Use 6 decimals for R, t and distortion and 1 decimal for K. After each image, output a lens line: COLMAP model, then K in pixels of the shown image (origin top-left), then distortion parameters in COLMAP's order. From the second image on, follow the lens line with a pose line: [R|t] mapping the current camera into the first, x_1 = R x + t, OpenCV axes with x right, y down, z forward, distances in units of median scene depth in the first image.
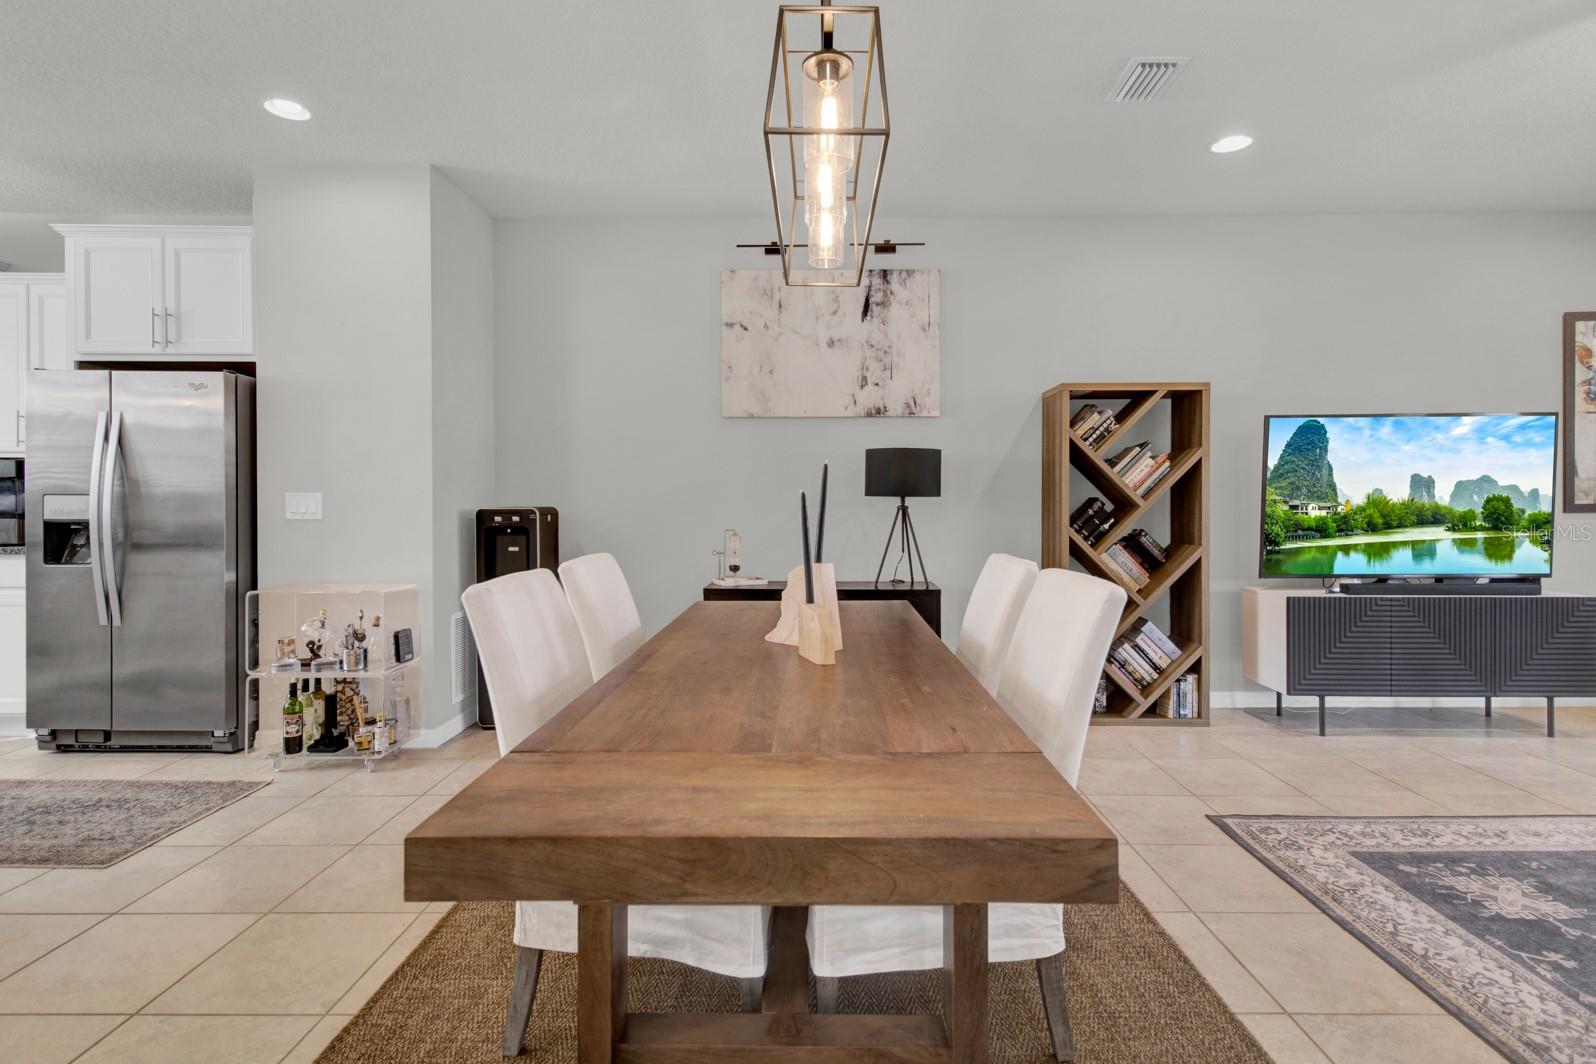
lens RADIAL K [[781.6, 0, 795.4], [0, 781.6, 508.7], [0, 0, 1]] dist [0.027494, -0.013629]
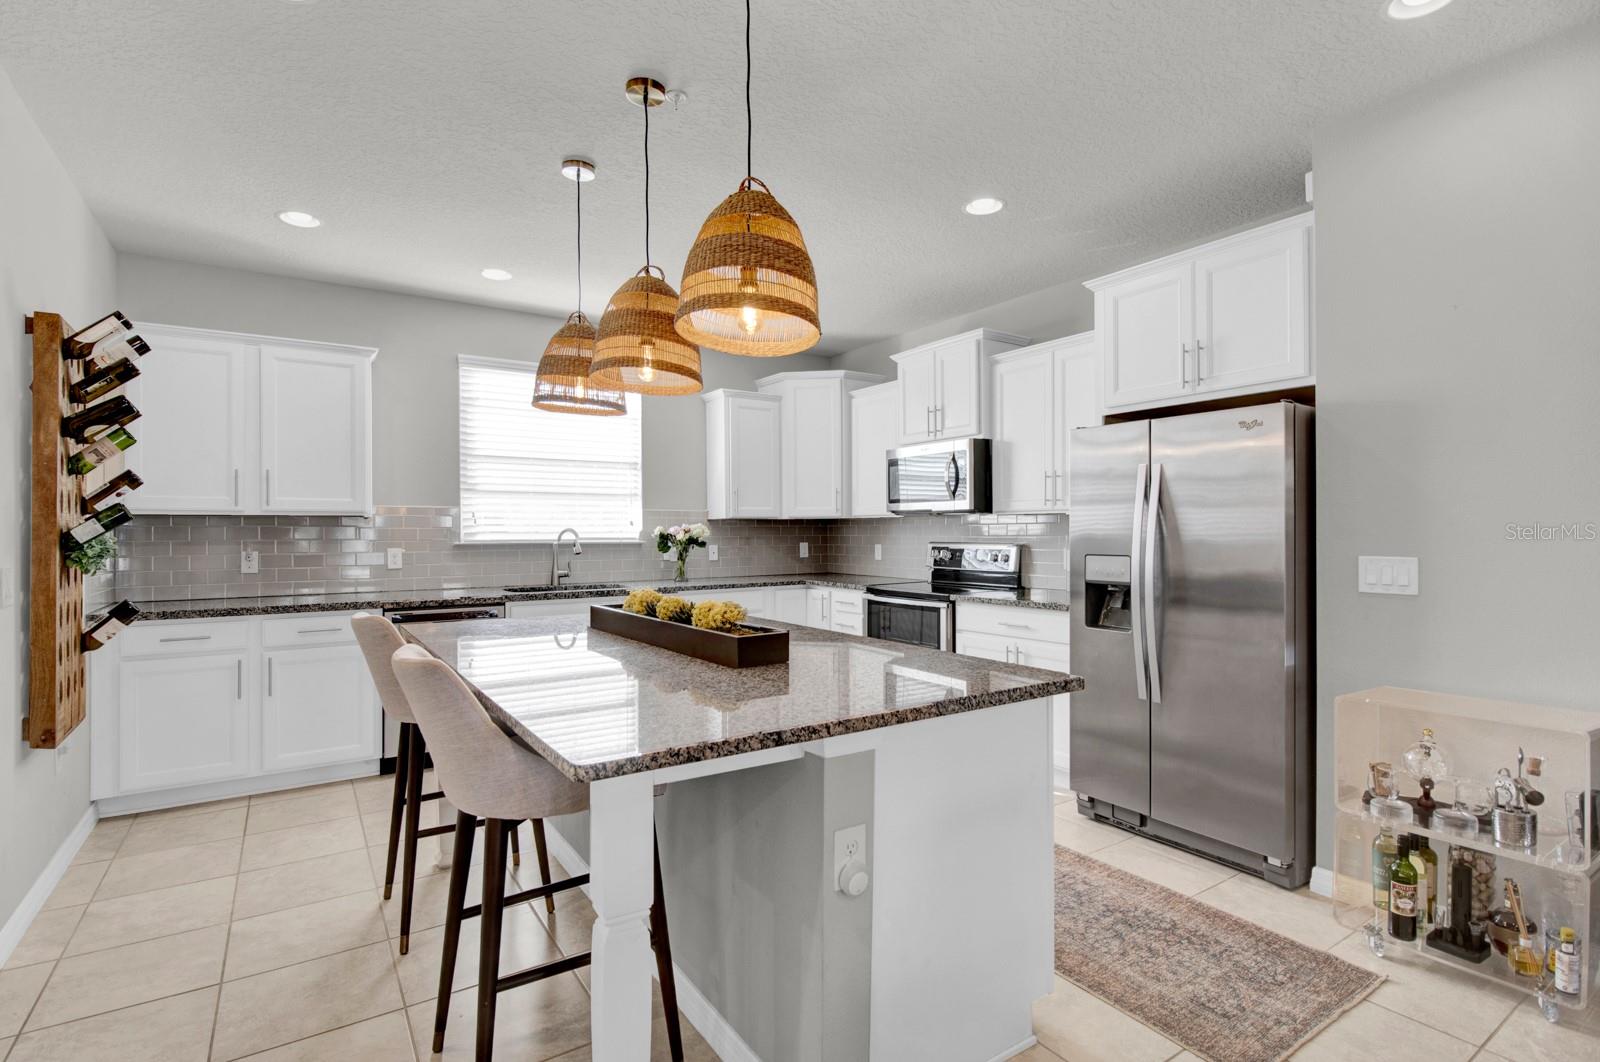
lens RADIAL K [[773.0, 0, 803.9], [0, 773.0, 535.4], [0, 0, 1]] dist [-0.002231, -0.000258]
pose [[0.570345, 0.003661, -0.821397, -0.317453], [-0.002885, 0.999993, 0.002454, -0.036312], [0.821401, 0.000970, 0.570351, 0.151154]]
